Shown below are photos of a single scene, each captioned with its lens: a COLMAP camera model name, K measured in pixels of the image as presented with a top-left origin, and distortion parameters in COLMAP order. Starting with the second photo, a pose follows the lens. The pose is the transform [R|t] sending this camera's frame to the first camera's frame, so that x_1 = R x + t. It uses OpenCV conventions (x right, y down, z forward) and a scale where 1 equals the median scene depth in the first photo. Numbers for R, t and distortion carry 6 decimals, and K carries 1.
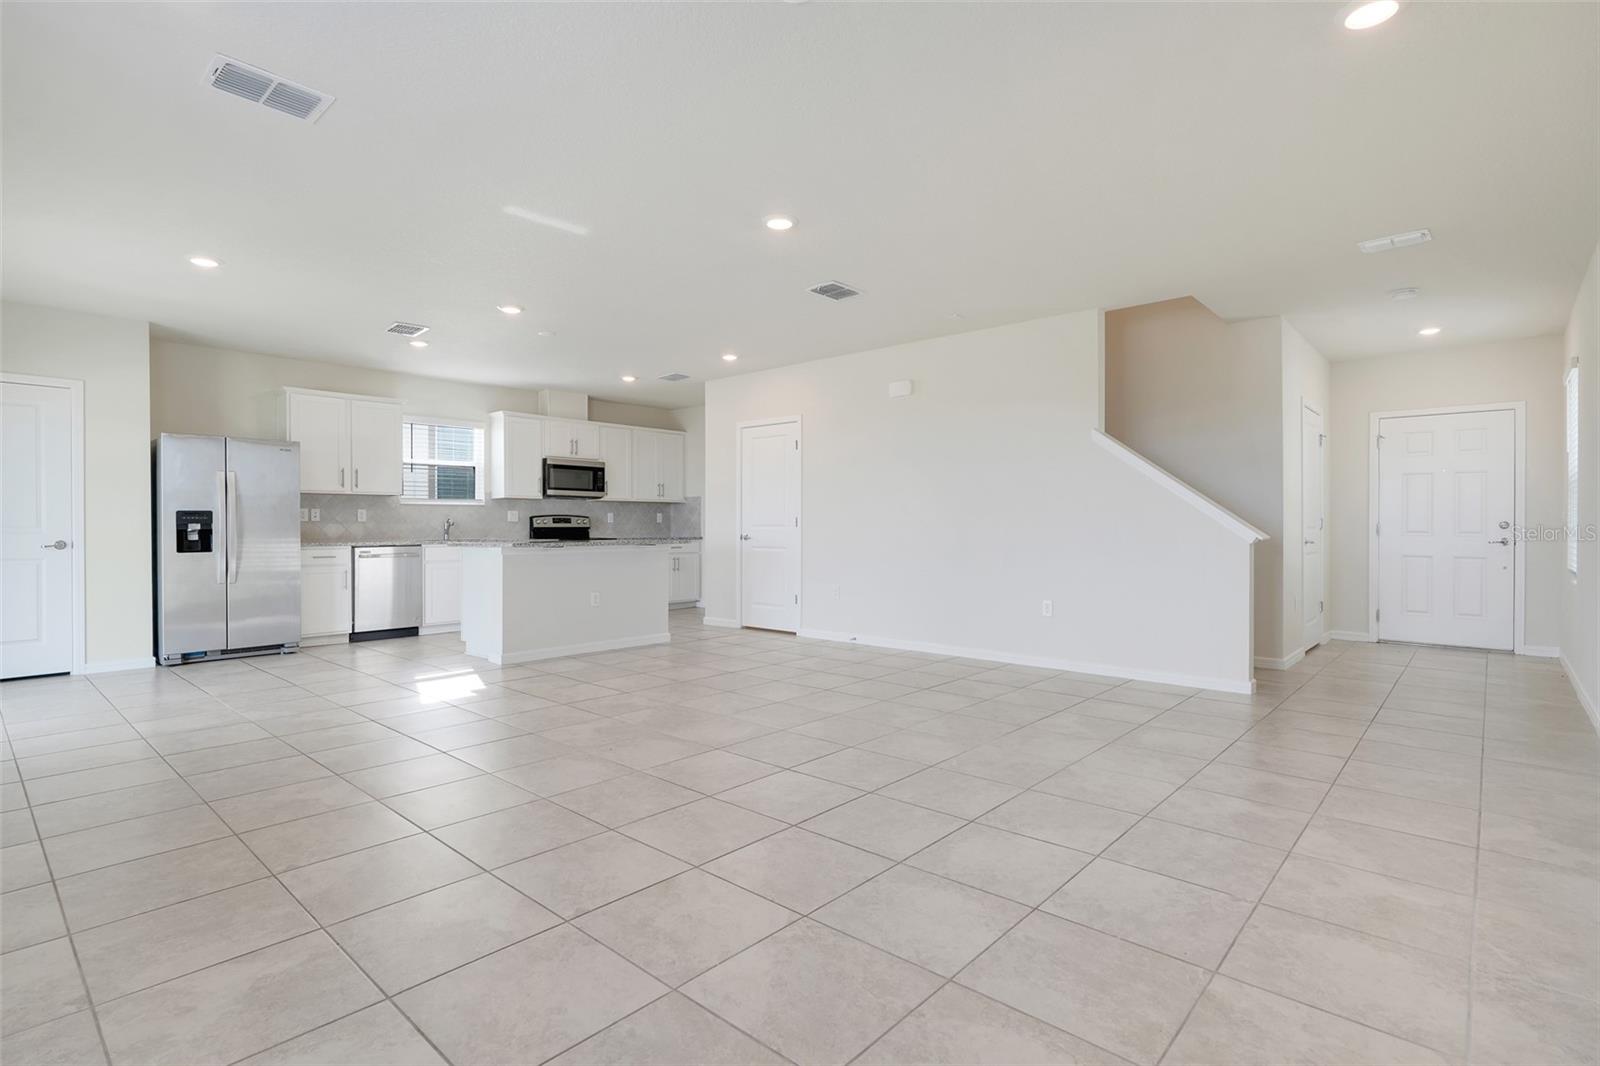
lens RADIAL K [[784.7, 0, 799.8], [0, 784.7, 521.5], [0, 0, 1]] dist [-0.007925, 0.006634]
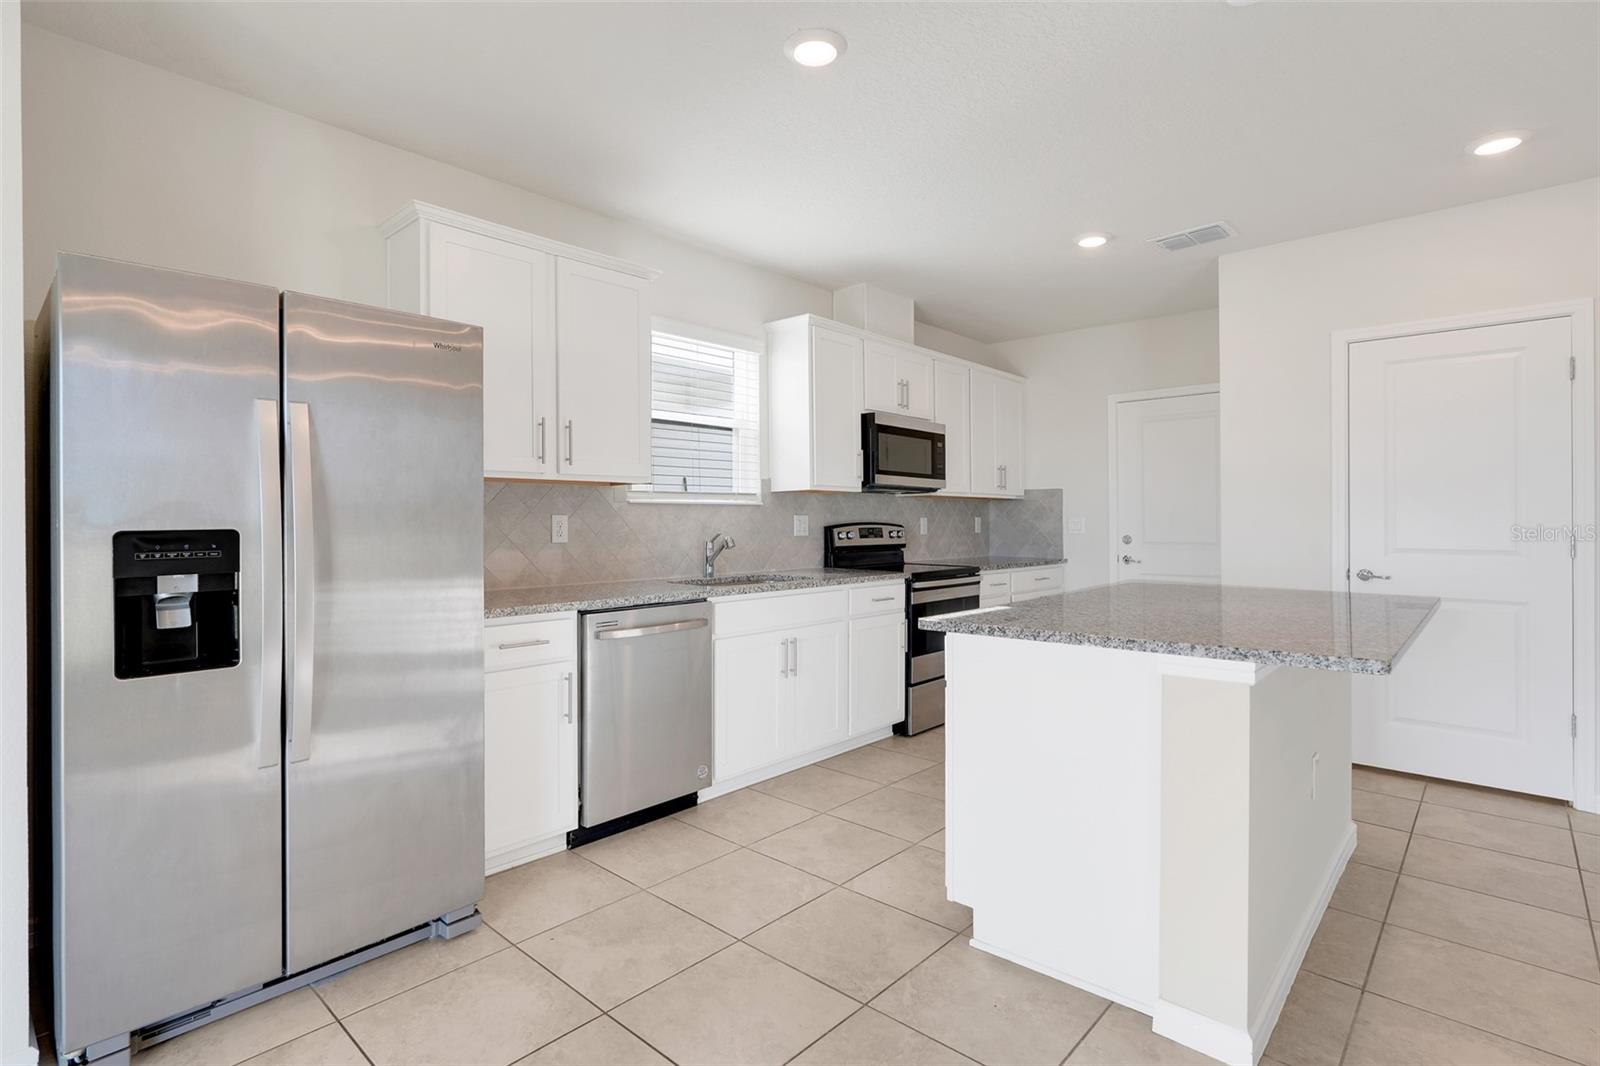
lens RADIAL K [[784.7, 0, 794.1], [0, 784.7, 515.6], [0, 0, 1]] dist [-0.007925, 0.006634]
pose [[0.999983, 0.002106, -0.005421, -0.468693], [-0.002101, 0.999997, 0.000943, -0.017606], [0.005423, -0.000931, 0.999985, 0.613344]]
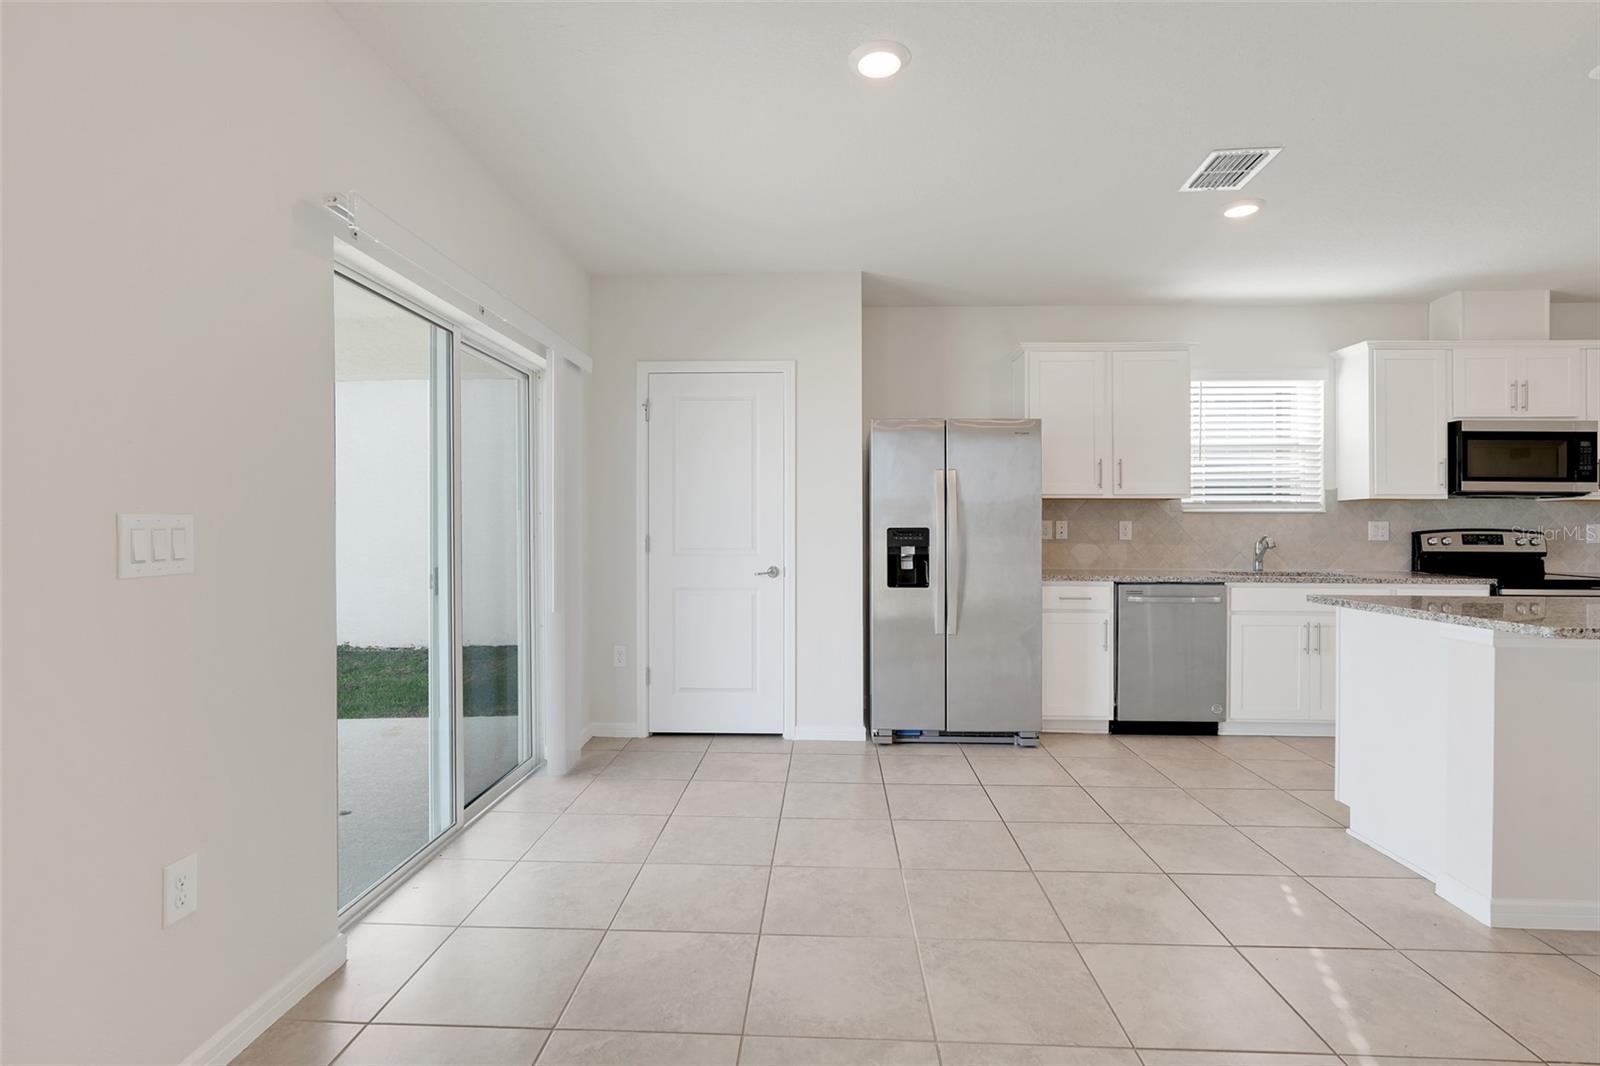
lens RADIAL K [[784.7, 0, 796.9], [0, 784.7, 520.2], [0, 0, 1]] dist [-0.007925, 0.006634]
pose [[0.641109, 0.003981, -0.767439, -0.258756], [-0.001827, 0.999992, 0.003661, -0.019996], [0.767447, -0.000945, 0.641111, 0.410936]]
